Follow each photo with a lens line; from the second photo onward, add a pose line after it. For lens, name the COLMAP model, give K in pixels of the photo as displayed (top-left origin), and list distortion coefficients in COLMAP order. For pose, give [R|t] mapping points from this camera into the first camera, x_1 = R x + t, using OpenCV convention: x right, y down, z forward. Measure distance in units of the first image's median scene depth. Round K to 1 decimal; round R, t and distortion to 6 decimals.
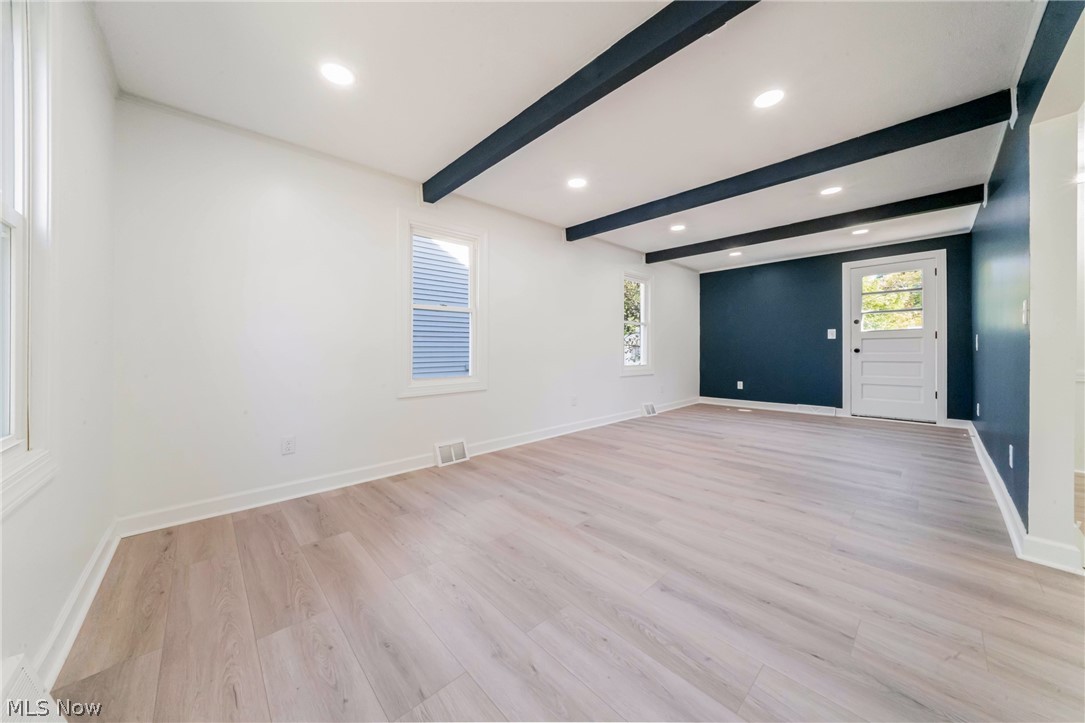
lens RADIAL K [[372.0, 0, 531.6], [0, 372.0, 348.4], [0, 0, 1]] dist [-0.008452, 0.000209]
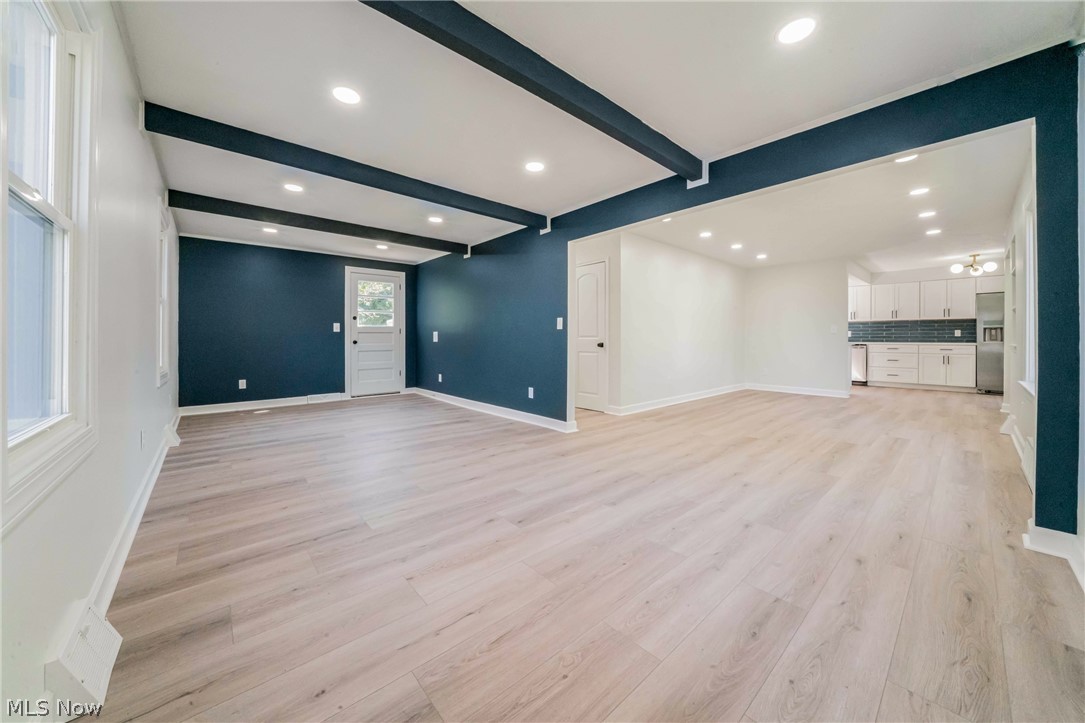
lens RADIAL K [[381.5, 0, 545.5], [0, 381.5, 344.0], [0, 0, 1]] dist [-0.018208, 0.000116]
pose [[0.011755, -0.006561, 0.999909, -0.676080], [-0.000047, 0.999978, 0.006562, 0.007447], [-0.999931, -0.000125, 0.011755, 0.746196]]
